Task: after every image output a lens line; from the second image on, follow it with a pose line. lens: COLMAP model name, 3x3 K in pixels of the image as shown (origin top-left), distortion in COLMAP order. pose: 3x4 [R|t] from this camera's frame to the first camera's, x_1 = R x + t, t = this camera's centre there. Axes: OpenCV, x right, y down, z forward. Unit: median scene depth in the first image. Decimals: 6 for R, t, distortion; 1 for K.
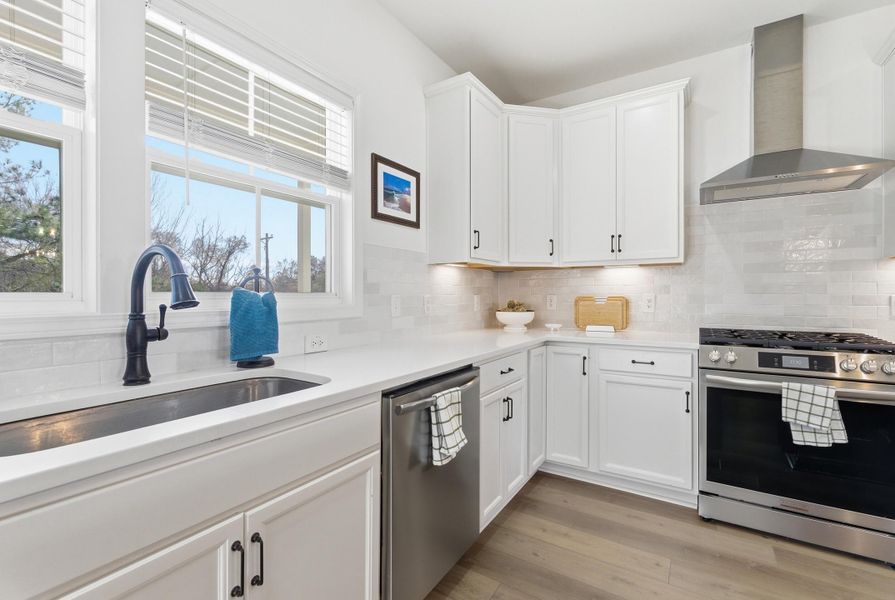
lens RADIAL K [[396.3, 0, 445.8], [0, 396.3, 296.9], [0, 0, 1]] dist [-0.006795, -0.000010]
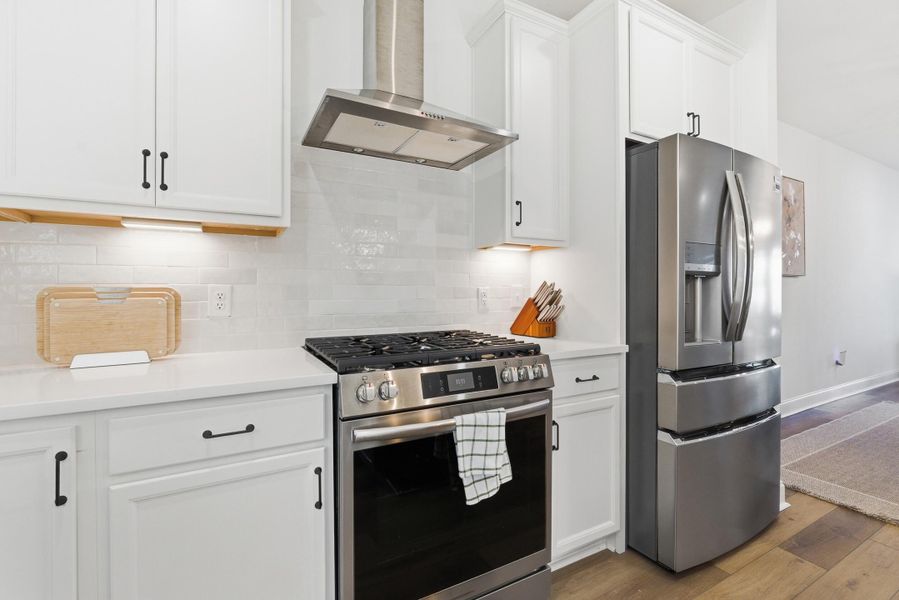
lens RADIAL K [[402.5, 0, 448.6], [0, 402.5, 292.6], [0, 0, 1]] dist [-0.001023, -0.000401]
pose [[0.477219, 0.000332, 0.878784, 0.222684], [0.005449, 0.999980, -0.003337, 0.011000], [-0.878767, 0.006381, 0.477208, 0.581533]]
